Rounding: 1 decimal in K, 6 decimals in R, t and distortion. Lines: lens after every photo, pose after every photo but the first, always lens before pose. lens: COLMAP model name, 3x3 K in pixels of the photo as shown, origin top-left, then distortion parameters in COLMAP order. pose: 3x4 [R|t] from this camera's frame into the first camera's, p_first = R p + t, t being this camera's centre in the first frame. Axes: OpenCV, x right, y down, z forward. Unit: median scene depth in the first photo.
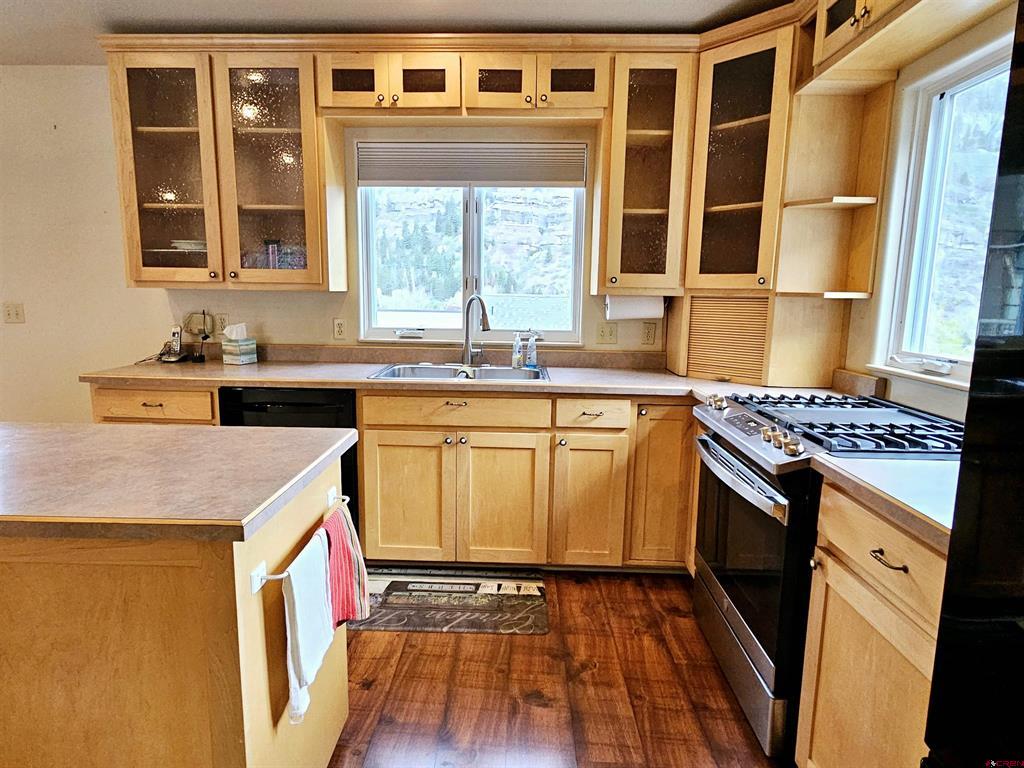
lens RADIAL K [[568.7, 0, 512.0], [0, 568.7, 384.0], [0, 0, 1]] dist [0.001122, -0.000189]
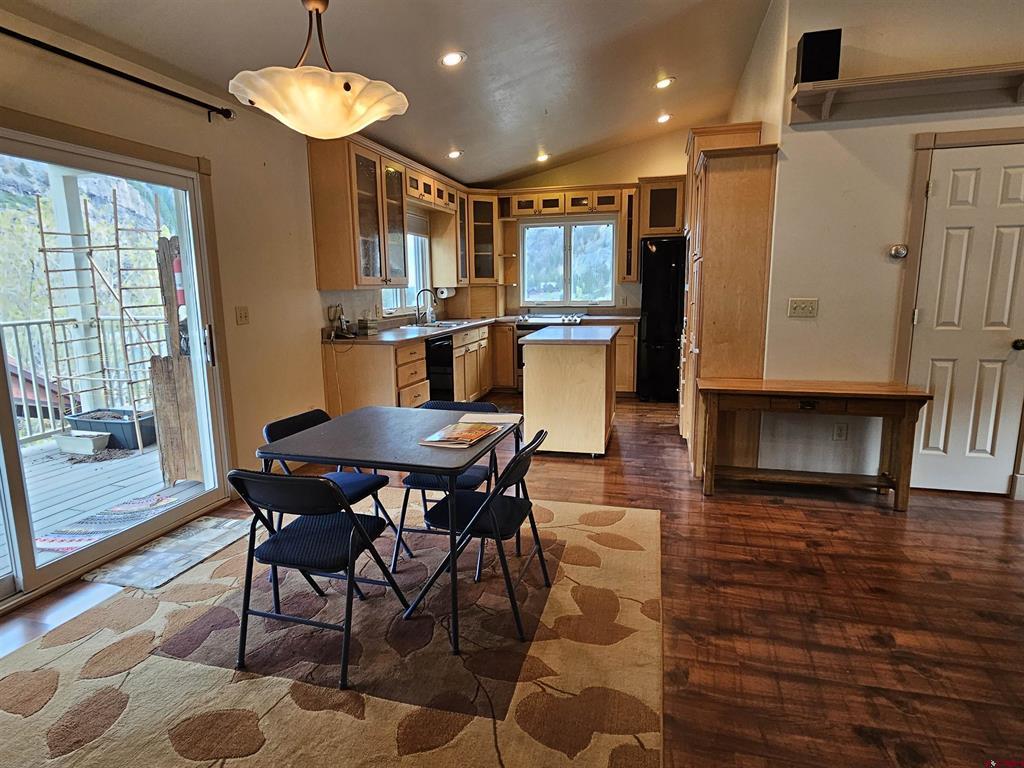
lens RADIAL K [[568.7, 0, 512.0], [0, 568.7, 384.0], [0, 0, 1]] dist [0.001122, -0.000189]
pose [[0.230099, -0.181262, 0.956137, -2.252390], [0.170606, 0.974798, 0.143742, -0.071731], [-0.958096, 0.130048, 0.255225, 0.247091]]
